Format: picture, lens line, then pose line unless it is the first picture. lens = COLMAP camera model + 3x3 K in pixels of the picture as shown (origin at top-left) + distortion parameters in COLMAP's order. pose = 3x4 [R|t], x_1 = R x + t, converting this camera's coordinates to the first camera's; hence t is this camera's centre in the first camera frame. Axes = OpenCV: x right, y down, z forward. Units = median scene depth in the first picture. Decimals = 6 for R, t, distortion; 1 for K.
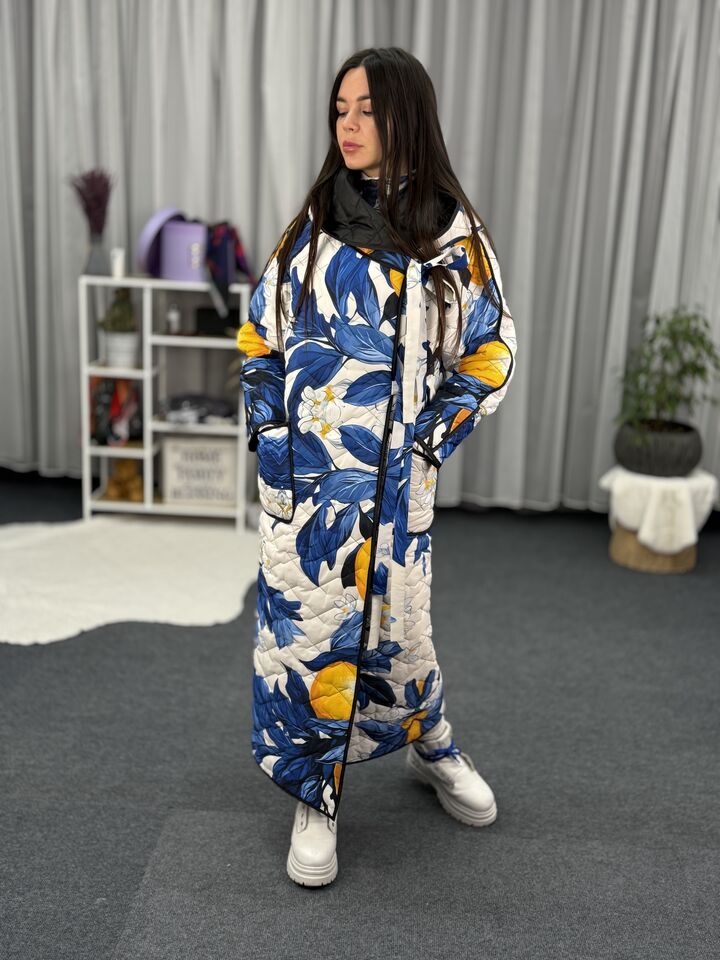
lens RADIAL K [[1030.1, 0, 350.7], [0, 1030.1, 488.5], [0, 0, 1]] dist [0.029763, 0.000000]
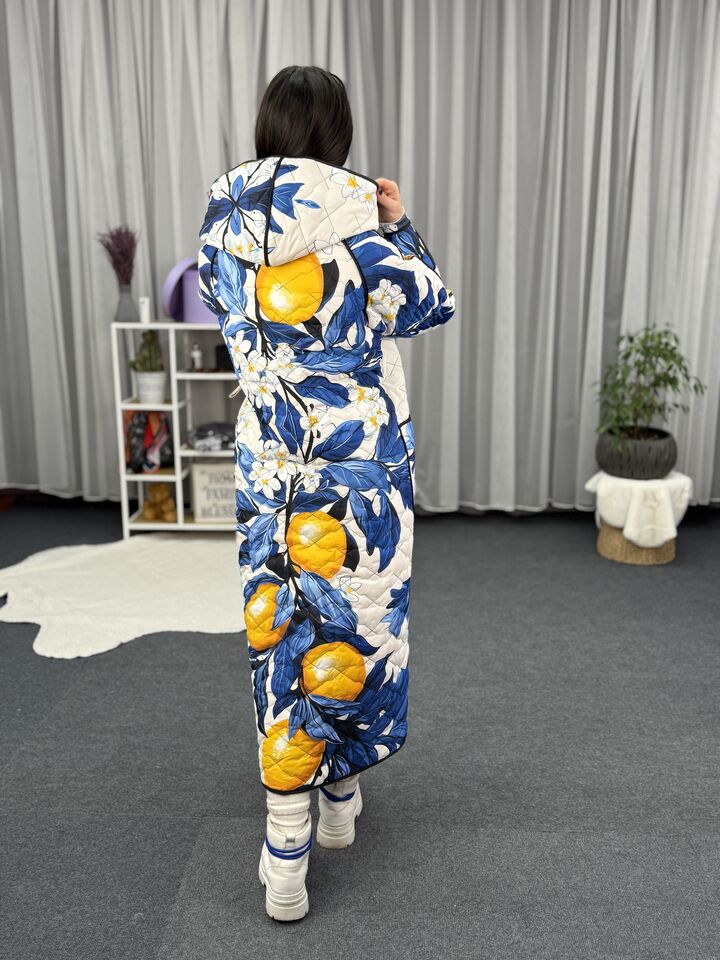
lens RADIAL K [[869.3, 0, 362.1], [0, 869.3, 479.7], [0, 0, 1]] dist [0.016531, 0.000000]
pose [[0.999009, -0.044426, 0.002601, -0.000861], [0.044471, 0.998800, -0.020496, -0.004180], [-0.001688, 0.020591, 0.999787, 0.065207]]
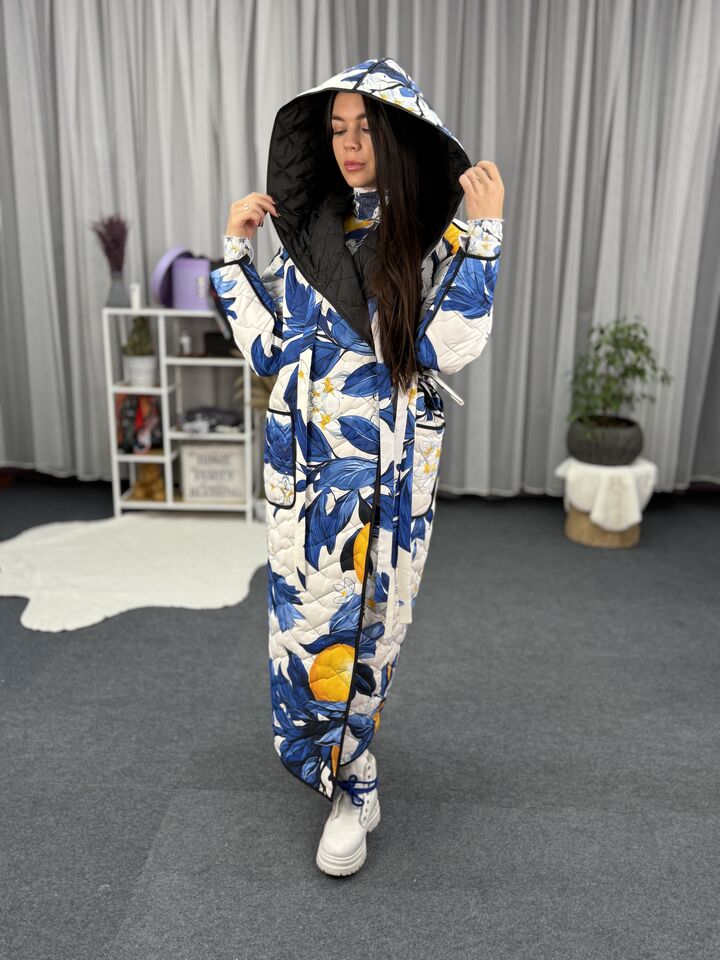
lens RADIAL K [[802.3, 0, 362.7], [0, 802.3, 488.8], [0, 0, 1]] dist [0.018684, -0.008332]
pose [[0.999419, -0.031709, 0.012511, 0.012307], [0.031573, 0.999442, 0.010928, -0.003475], [-0.012851, -0.010526, 0.999862, 0.098369]]
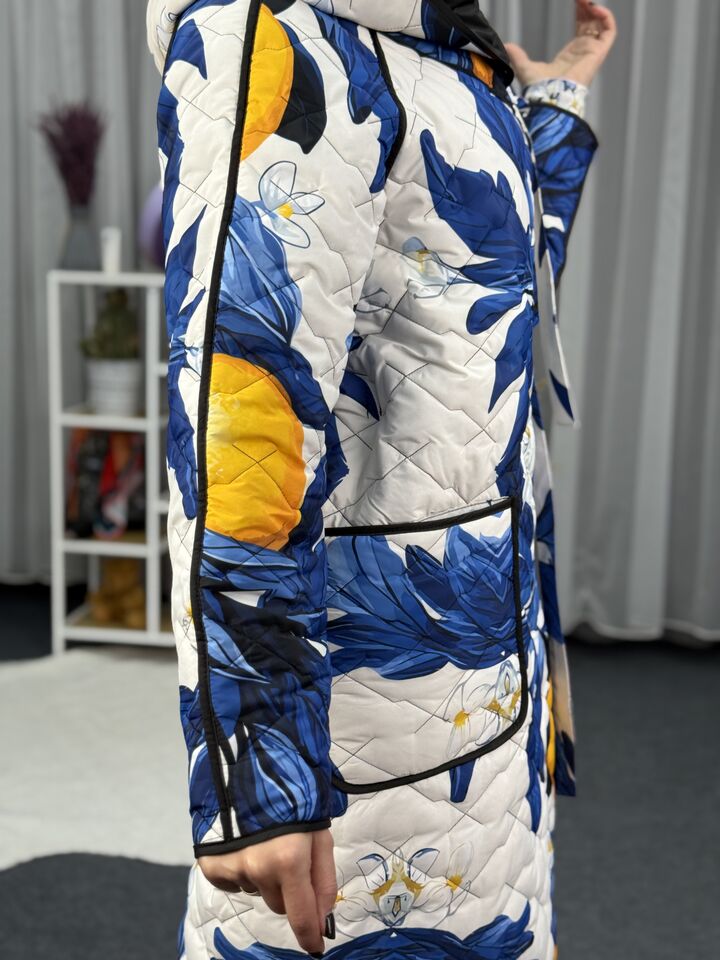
lens RADIAL K [[1325.3, 0, 362.4], [0, 1325.3, 483.0], [0, 0, 1]] dist [0.134231, 0.000000]
pose [[0.993468, 0.001161, -0.114104, 0.022853], [-0.009449, 0.997351, -0.072118, -0.019840], [0.113718, 0.072725, 0.990848, 0.235232]]
